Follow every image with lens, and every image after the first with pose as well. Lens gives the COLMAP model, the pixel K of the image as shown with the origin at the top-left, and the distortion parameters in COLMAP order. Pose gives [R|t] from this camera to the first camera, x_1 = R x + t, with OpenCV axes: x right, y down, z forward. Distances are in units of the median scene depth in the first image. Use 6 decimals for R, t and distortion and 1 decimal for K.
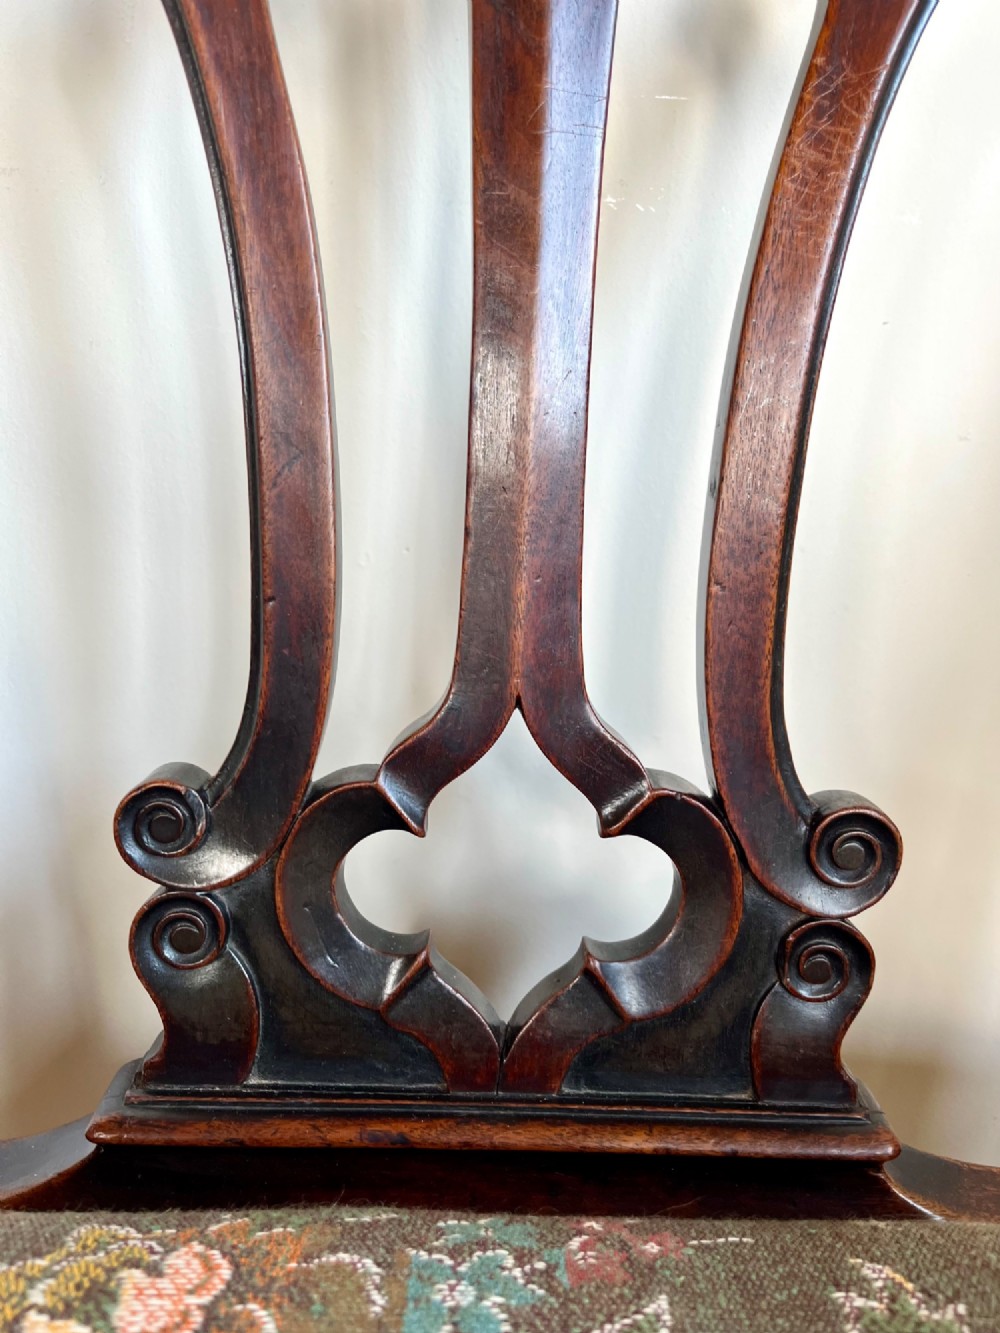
lens RADIAL K [[1034.8, 0, 486.6], [0, 1034.8, 664.2], [0, 0, 1]] dist [0.059221, -0.086213]
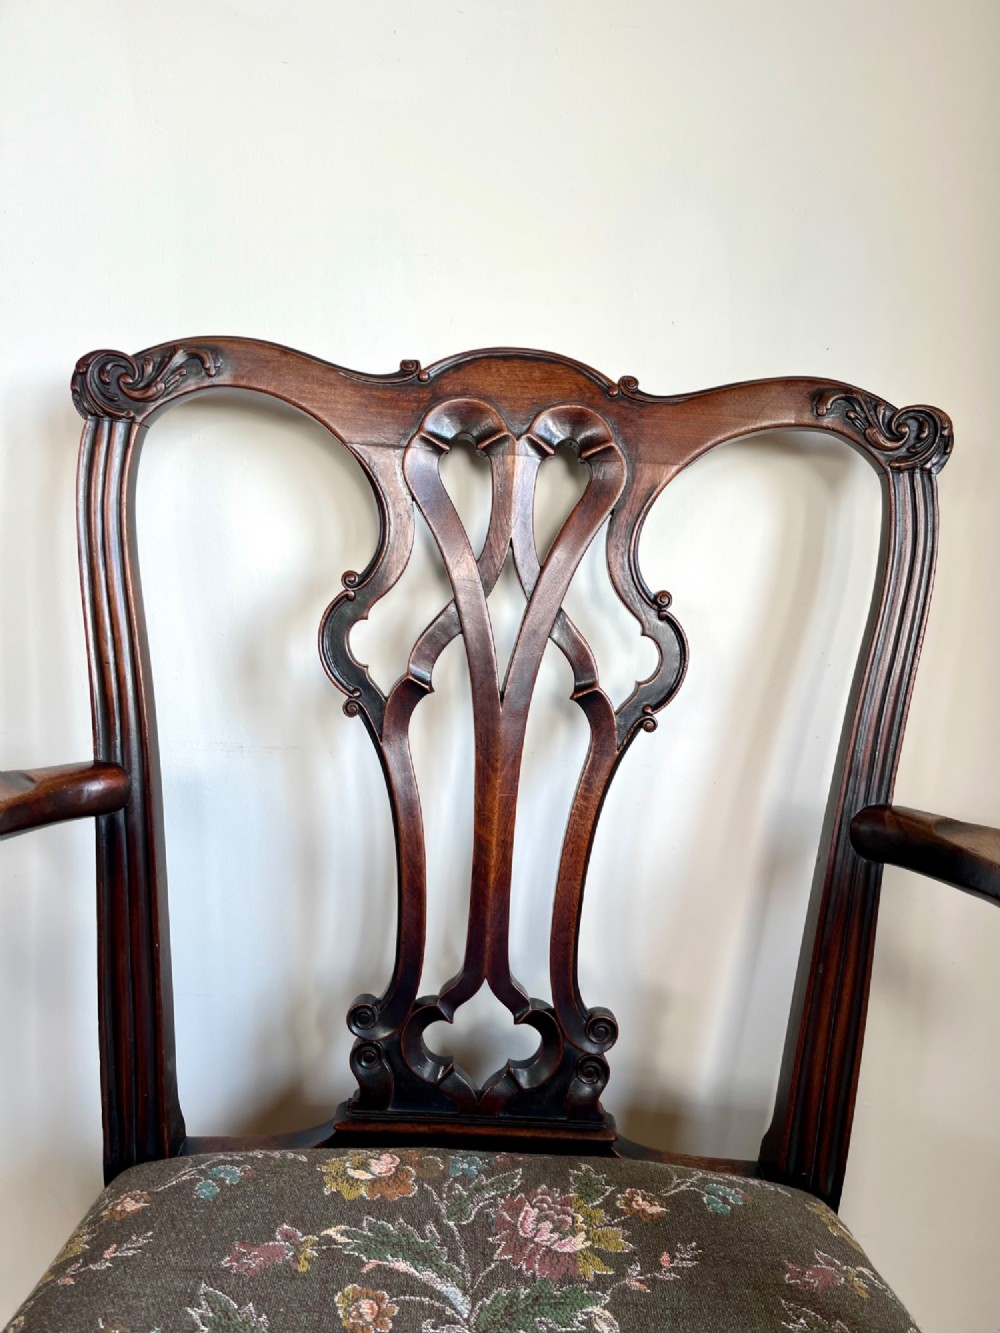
lens RADIAL K [[1034.8, 0, 486.5], [0, 1034.8, 661.3], [0, 0, 1]] dist [0.059221, -0.086213]
pose [[0.999788, 0.019886, 0.005306, -0.001124], [-0.019509, 0.997785, -0.063592, -0.648527], [-0.006559, 0.063475, 0.997962, -1.931466]]
